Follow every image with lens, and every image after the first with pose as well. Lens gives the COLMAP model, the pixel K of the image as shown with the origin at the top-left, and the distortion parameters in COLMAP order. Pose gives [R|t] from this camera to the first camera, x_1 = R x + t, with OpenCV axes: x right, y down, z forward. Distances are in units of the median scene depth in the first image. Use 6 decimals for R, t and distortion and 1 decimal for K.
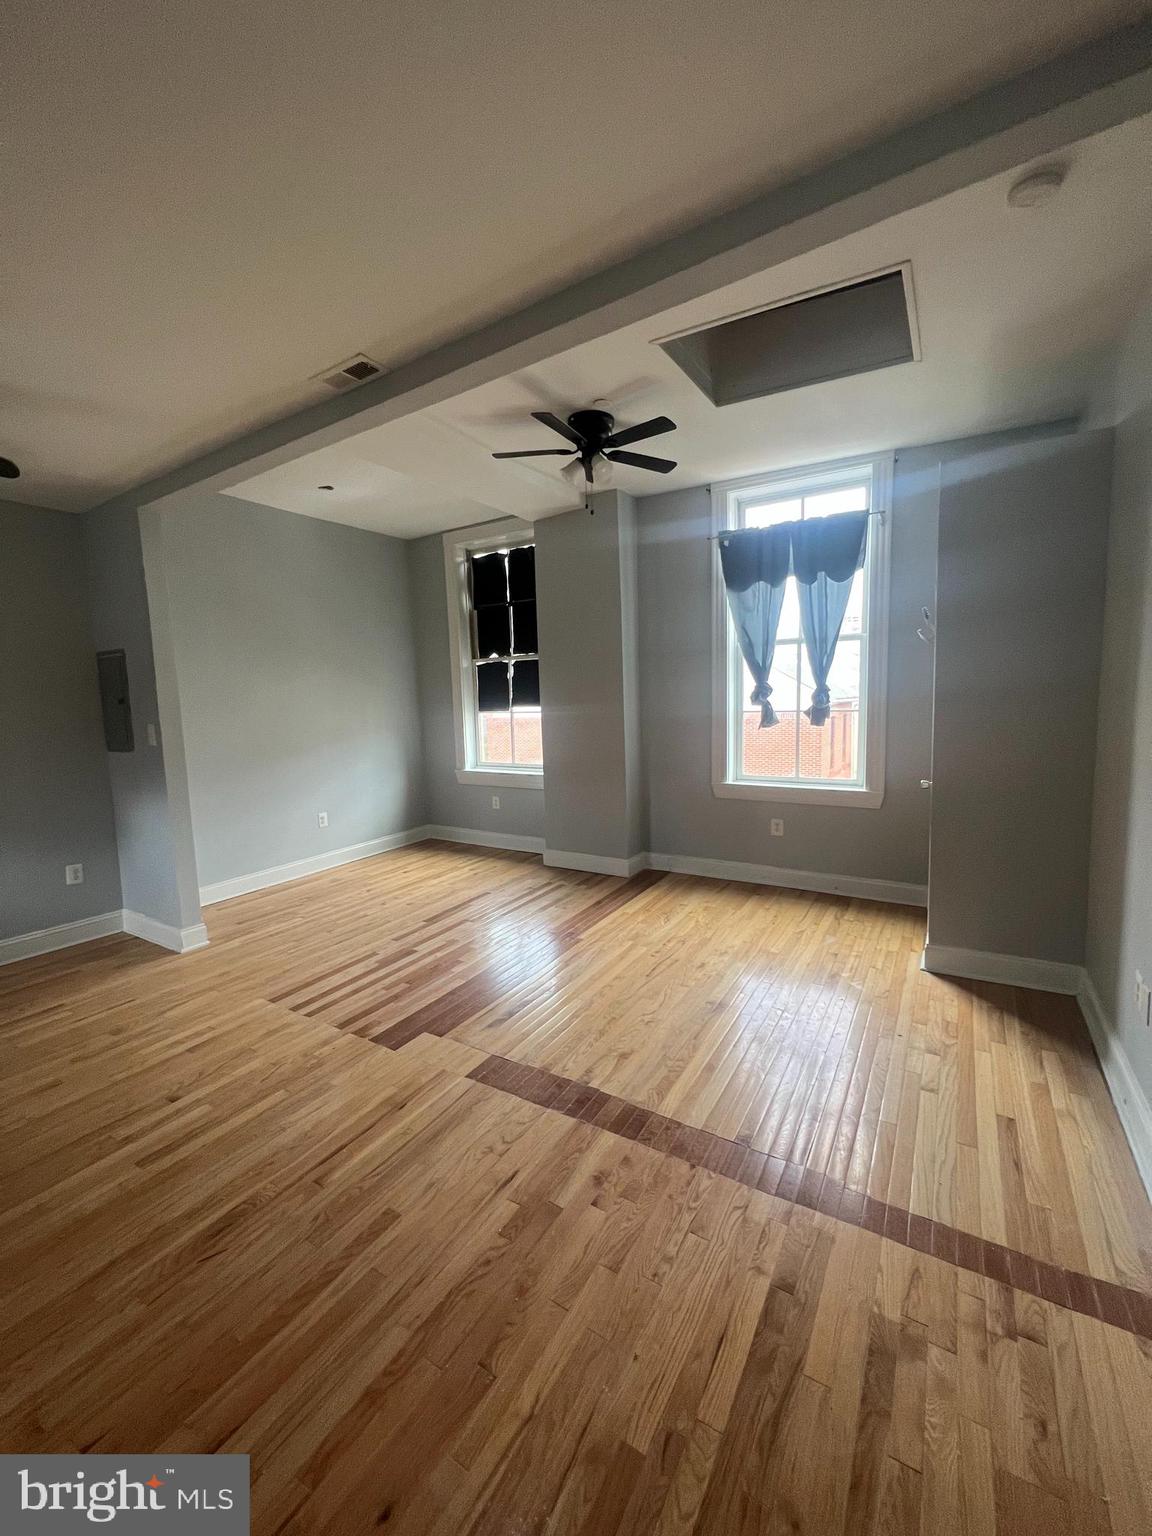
lens RADIAL K [[624.5, 0, 576.0], [0, 624.5, 768.0], [0, 0, 1]] dist [0.000761, 0.000303]
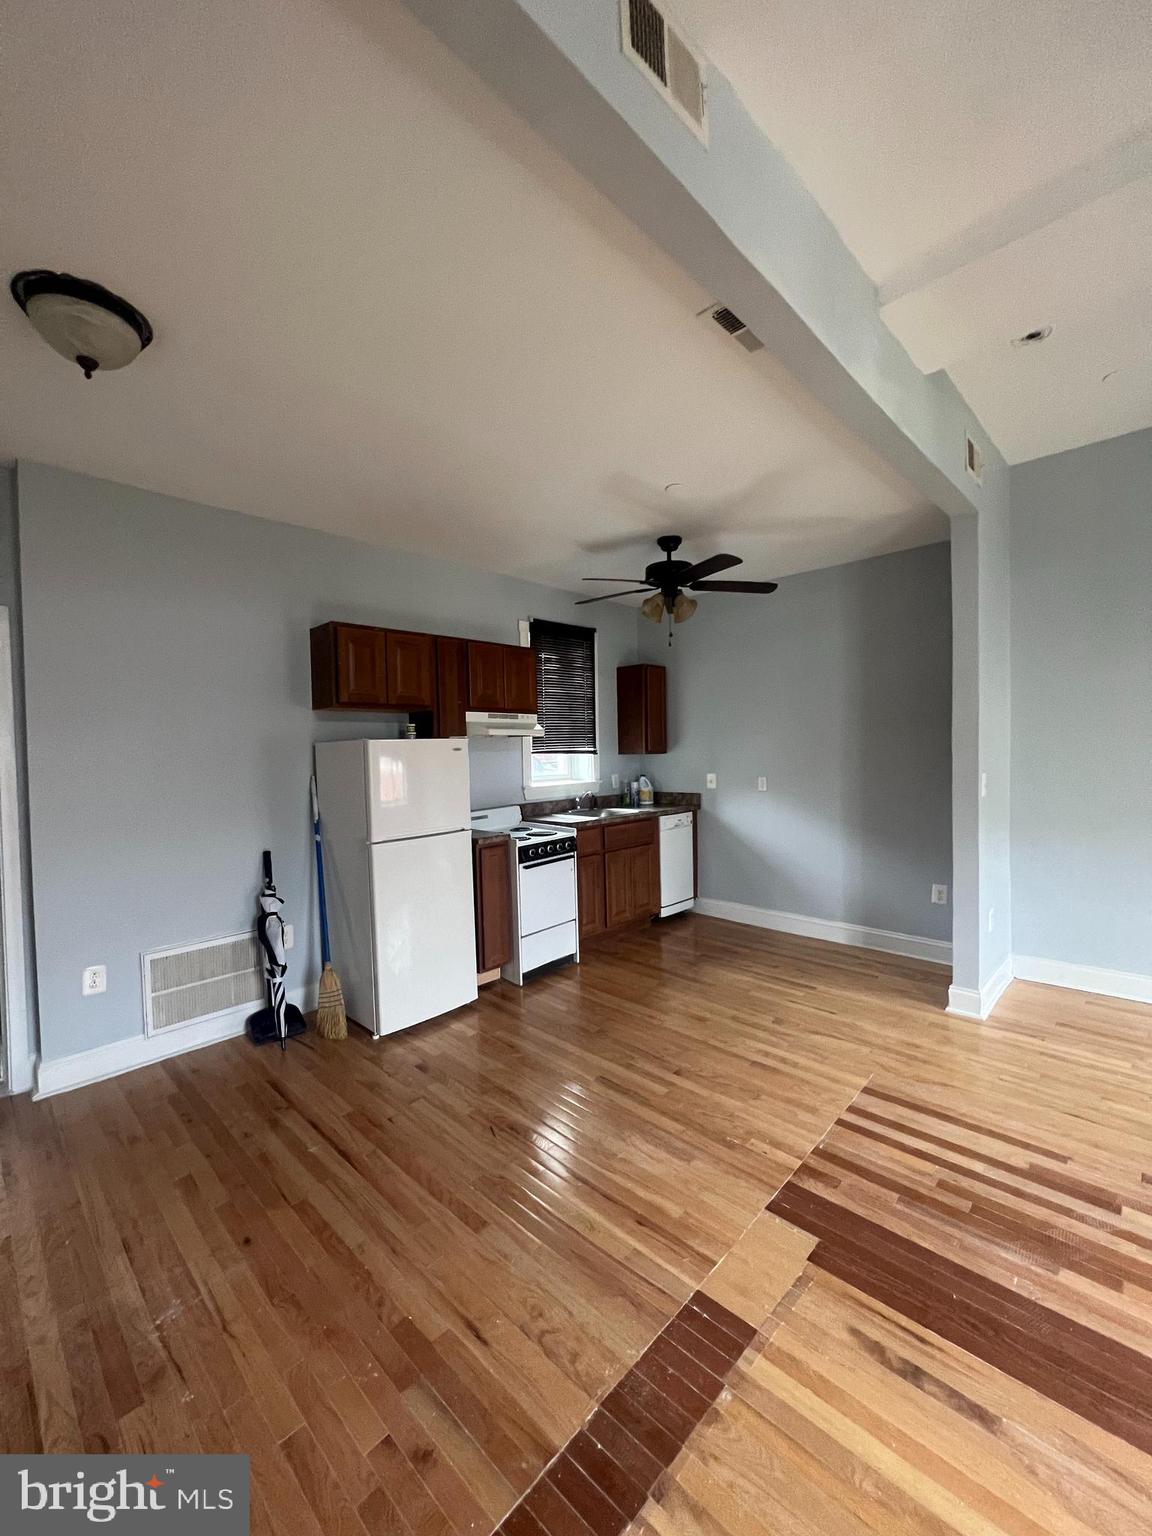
lens RADIAL K [[624.5, 0, 576.0], [0, 624.5, 768.0], [0, 0, 1]] dist [0.000761, 0.000303]
pose [[-0.223203, 0.063927, -0.972673, 0.412871], [-0.079042, 0.993374, 0.083426, -0.097419], [0.971562, 0.095503, -0.216671, 0.843815]]
